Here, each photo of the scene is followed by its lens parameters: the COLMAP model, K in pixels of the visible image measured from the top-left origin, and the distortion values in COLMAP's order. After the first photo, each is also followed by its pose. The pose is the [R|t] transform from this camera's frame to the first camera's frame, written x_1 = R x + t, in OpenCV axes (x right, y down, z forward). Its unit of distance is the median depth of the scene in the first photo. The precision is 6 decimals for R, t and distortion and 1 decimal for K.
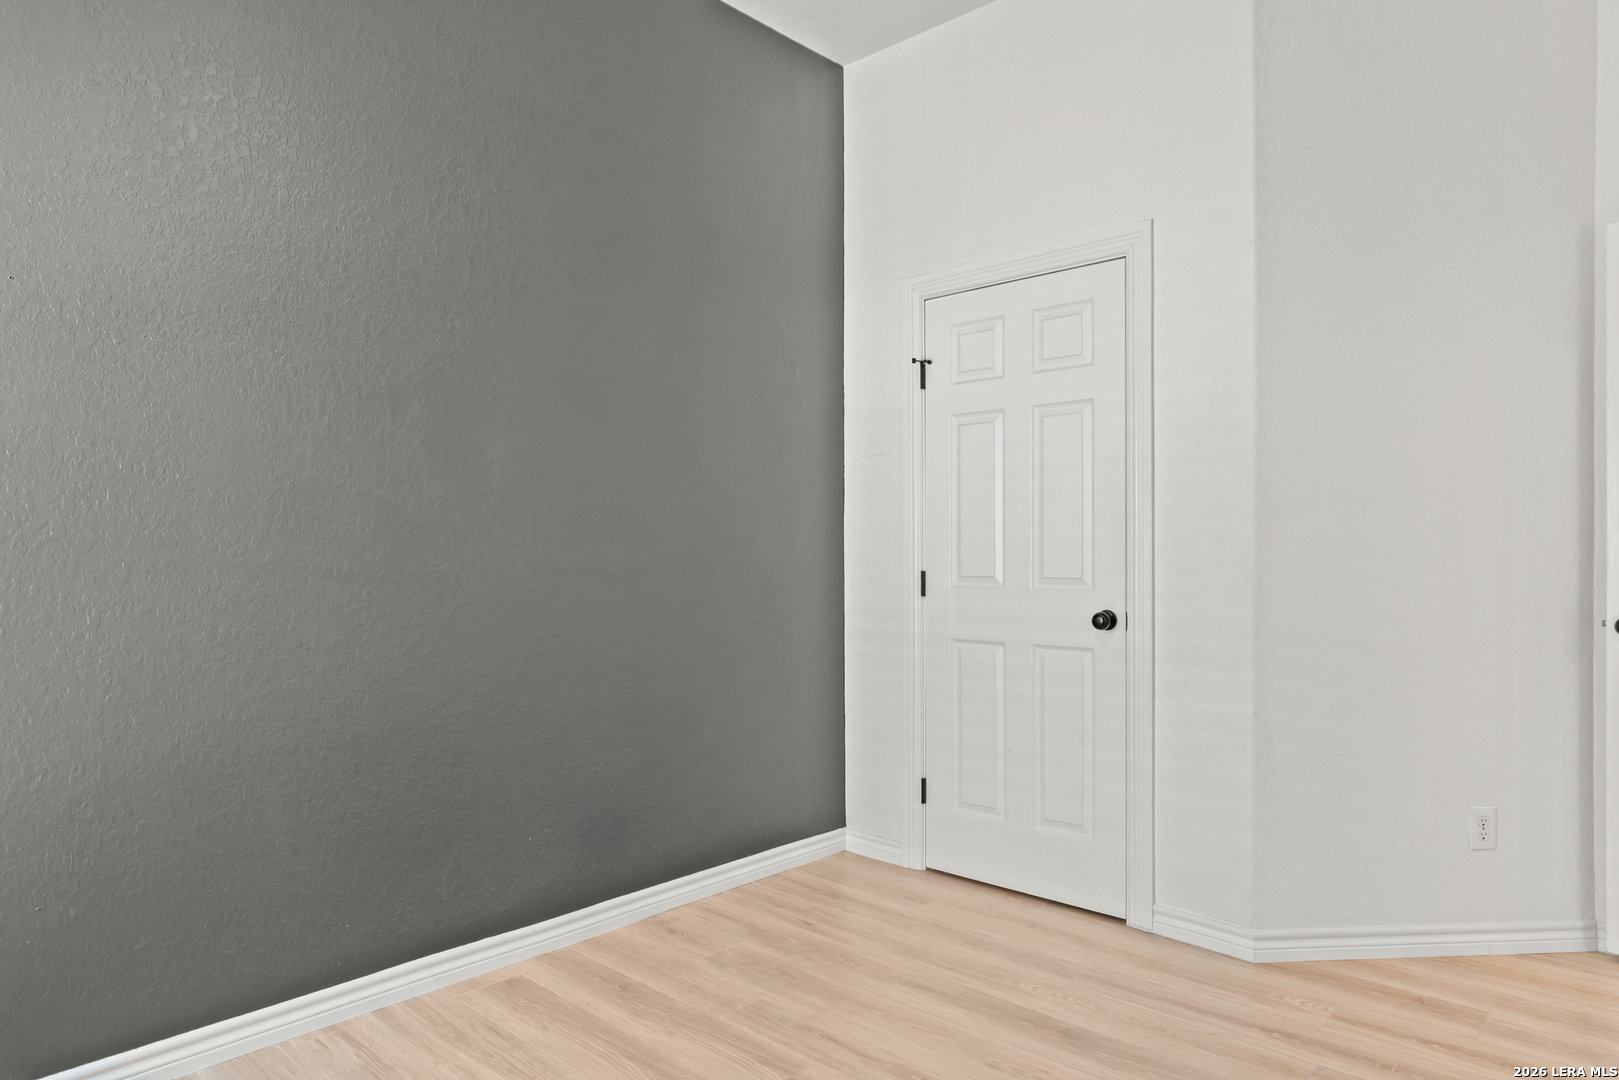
lens RADIAL K [[1006.4, 0, 803.0], [0, 1006.4, 536.7], [0, 0, 1]] dist [-0.003206, 0.001248]
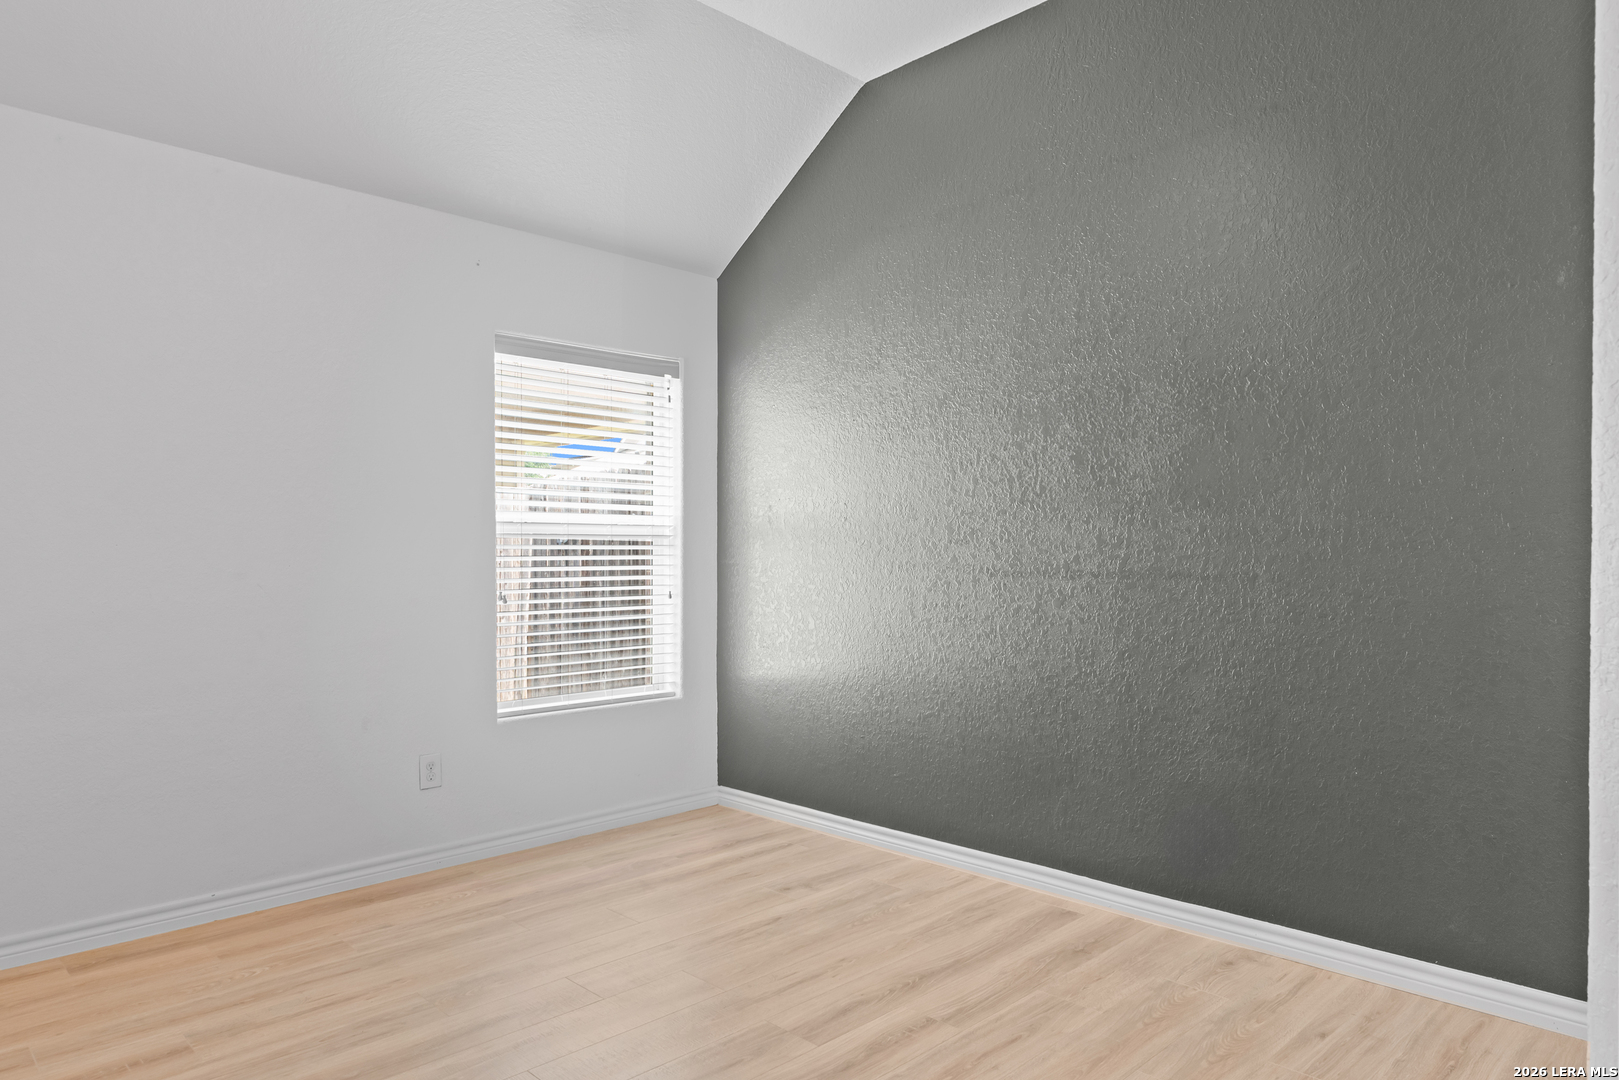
lens RADIAL K [[1006.4, 0, 803.3], [0, 1006.4, 548.6], [0, 0, 1]] dist [-0.003206, 0.001248]
pose [[-0.052256, -0.016412, -0.998499, 0.895000], [0.005501, 0.999845, -0.016722, 0.037710], [0.998619, -0.006367, -0.052158, 0.754374]]
